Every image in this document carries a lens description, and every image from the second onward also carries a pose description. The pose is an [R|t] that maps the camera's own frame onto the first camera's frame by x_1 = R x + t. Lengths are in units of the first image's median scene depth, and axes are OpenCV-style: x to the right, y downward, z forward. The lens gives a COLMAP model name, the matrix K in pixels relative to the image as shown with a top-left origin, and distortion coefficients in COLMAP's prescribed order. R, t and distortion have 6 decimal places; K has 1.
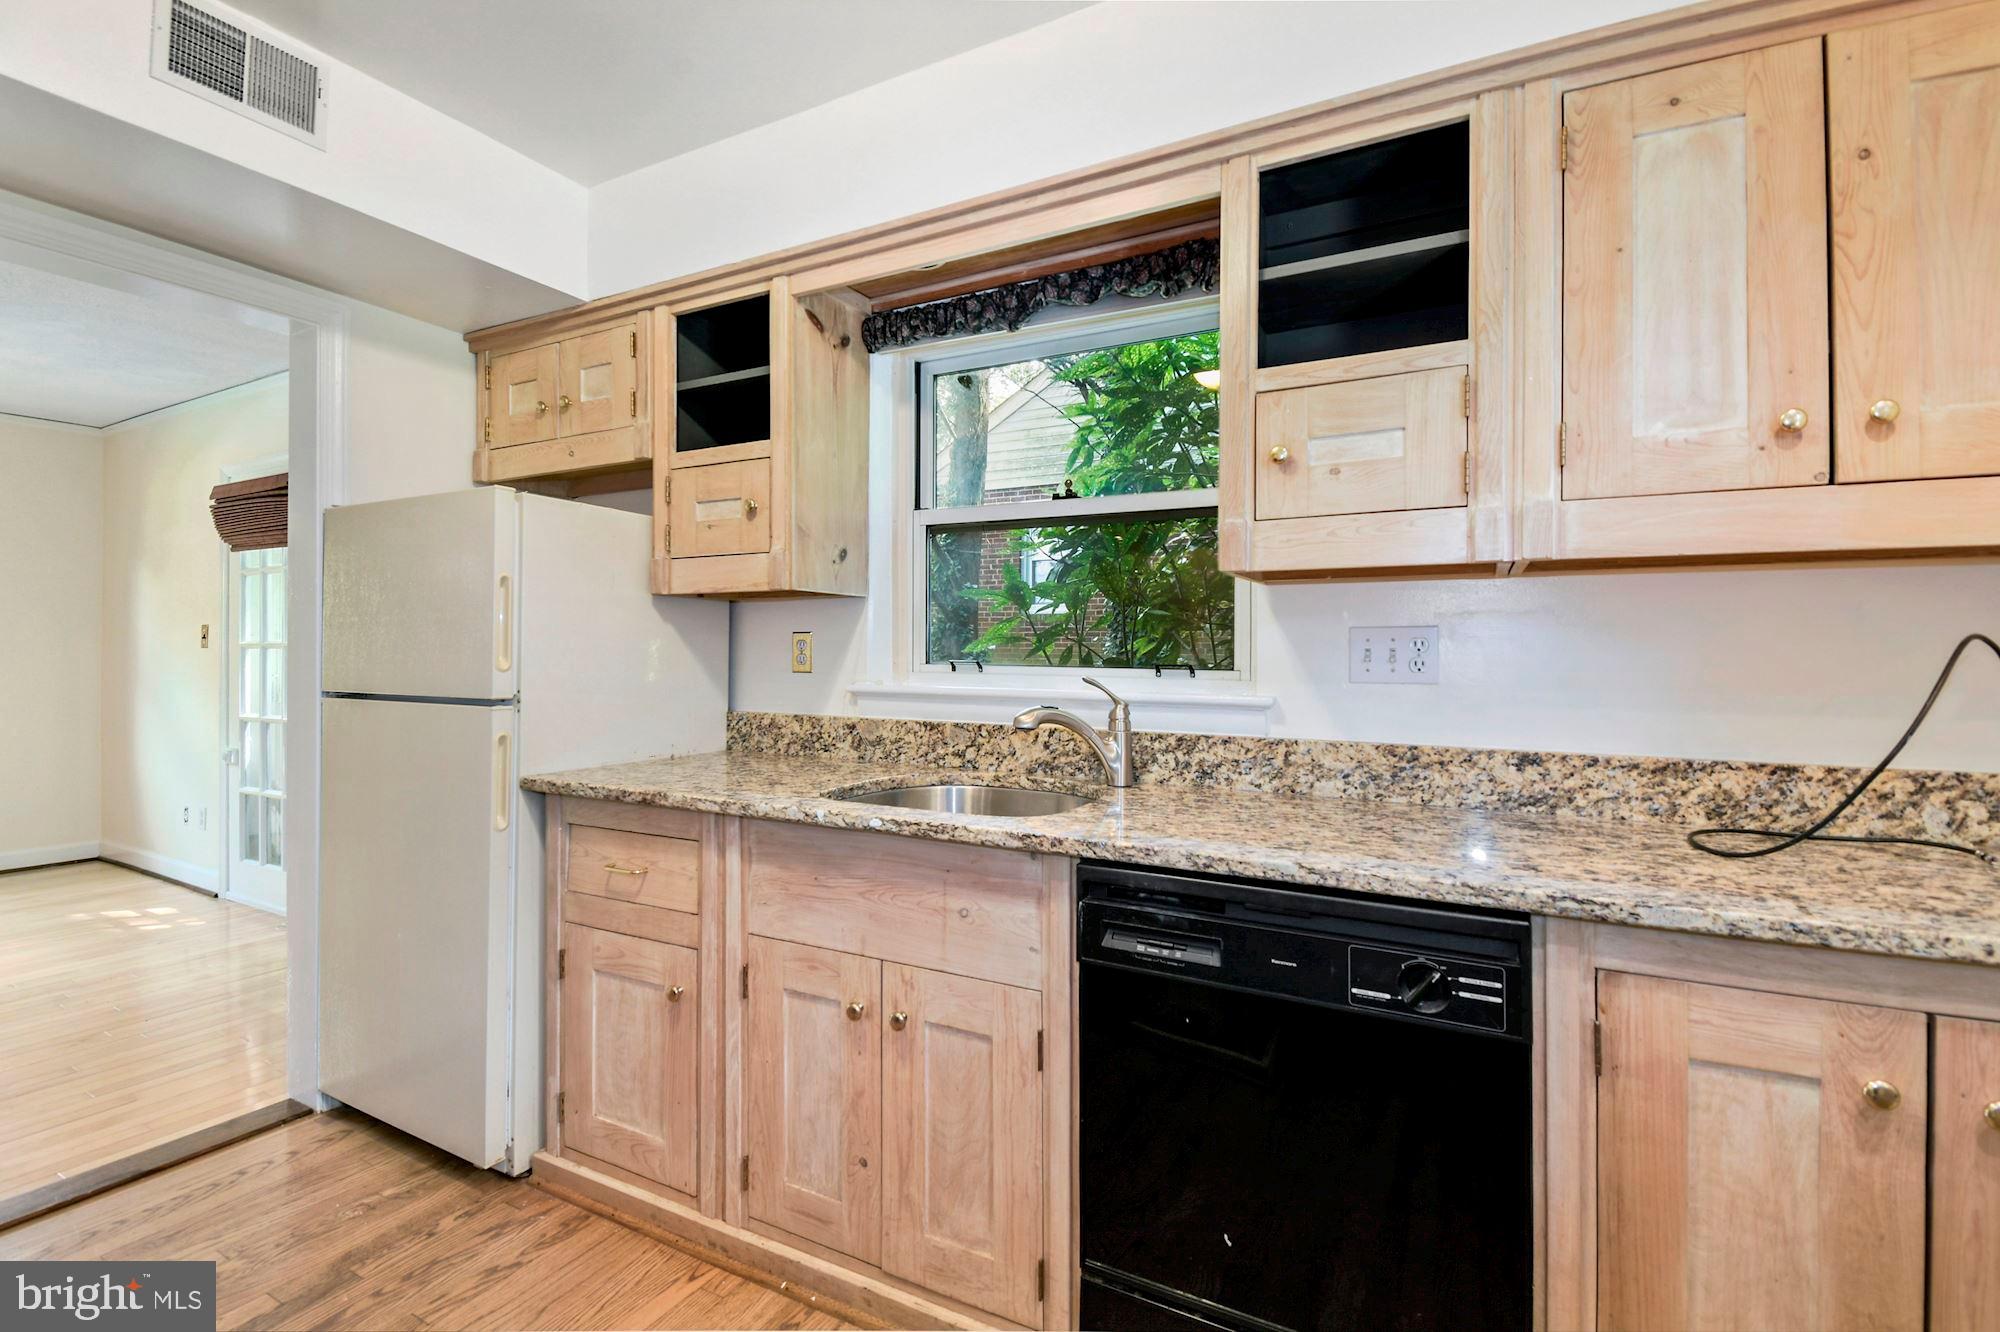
lens RADIAL K [[865.2, 0, 1005.7], [0, 865.2, 658.1], [0, 0, 1]] dist [0.004277, -0.001493]
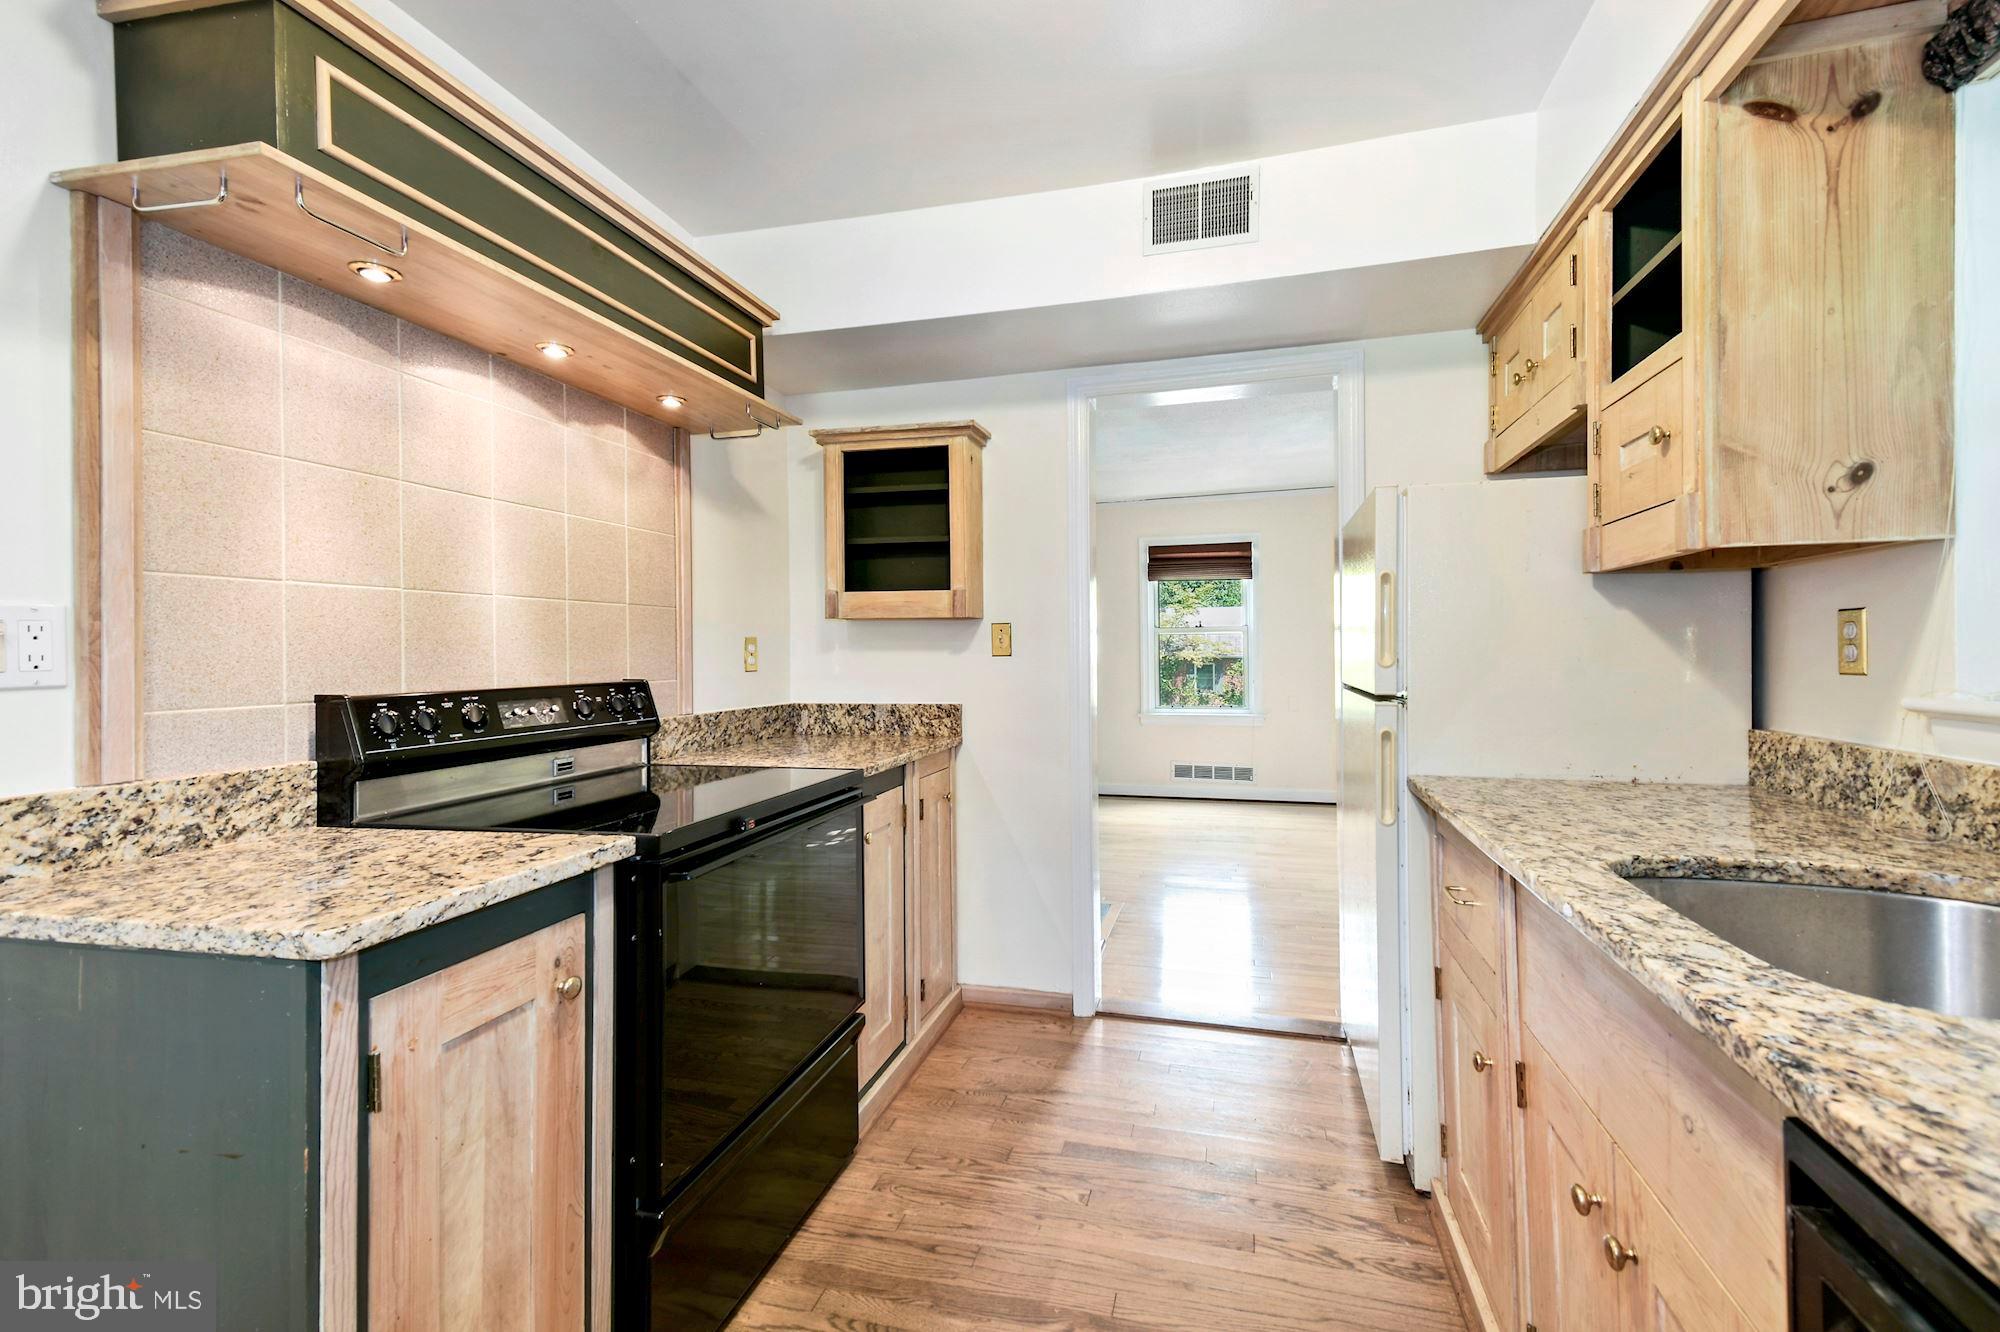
lens RADIAL K [[865.2, 0, 1016.8], [0, 865.2, 650.0], [0, 0, 1]] dist [0.004277, -0.001493]
pose [[0.223510, -0.011516, -0.974634, 0.249248], [0.003570, 0.999933, -0.010996, 0.004187], [0.974695, -0.001022, 0.223536, 0.309494]]
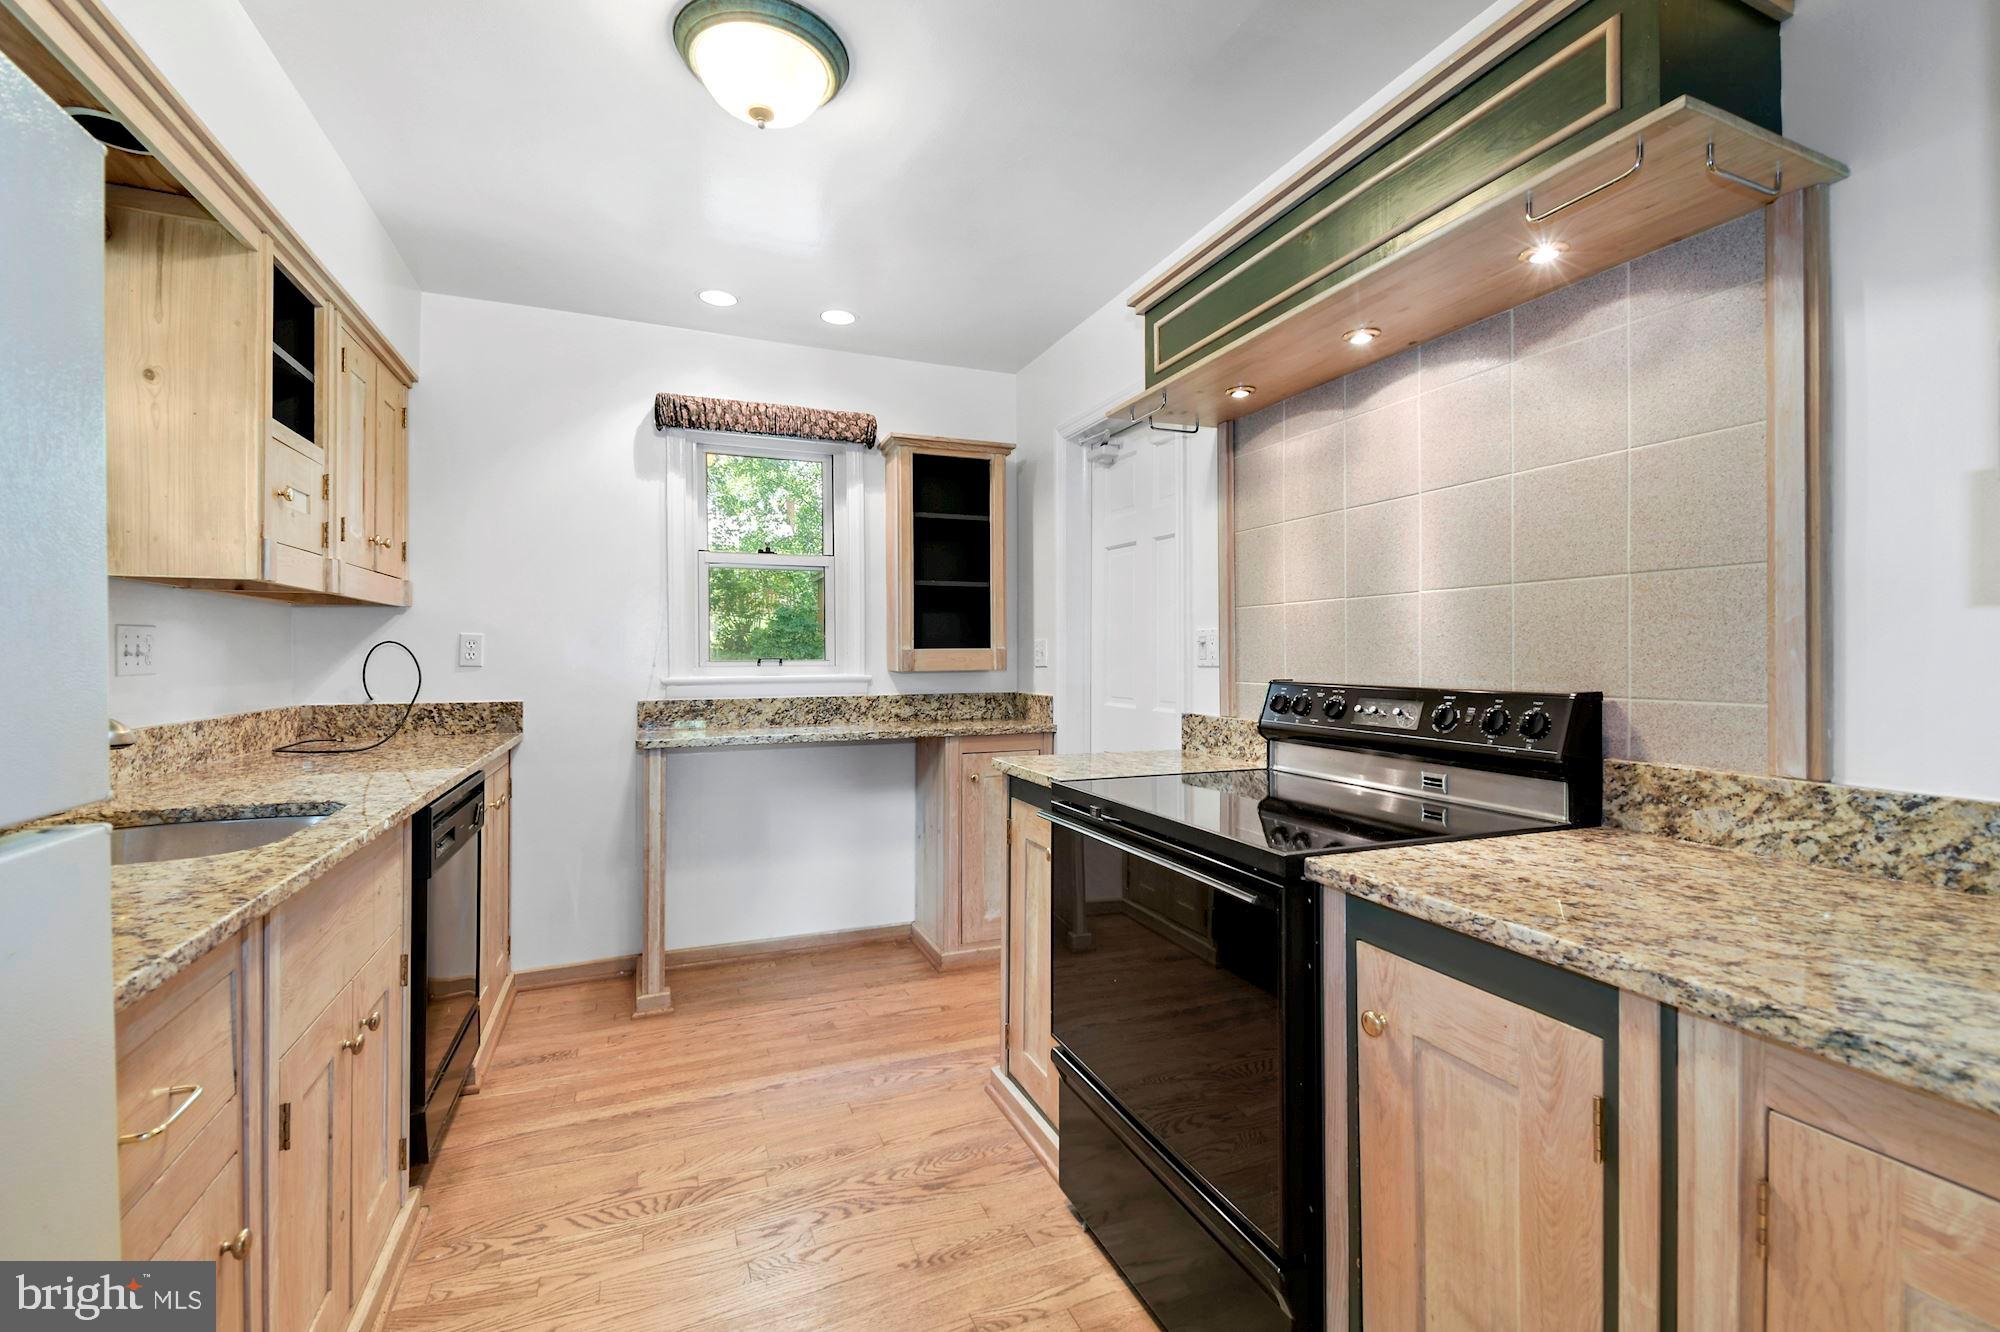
lens RADIAL K [[865.2, 0, 1007.2], [0, 865.2, 659.1], [0, 0, 1]] dist [0.004277, -0.001493]
pose [[-0.758331, -0.014374, 0.651712, -1.032676], [-0.004789, 0.999853, 0.016481, -0.009069], [-0.651853, 0.009377, -0.758288, 0.933915]]
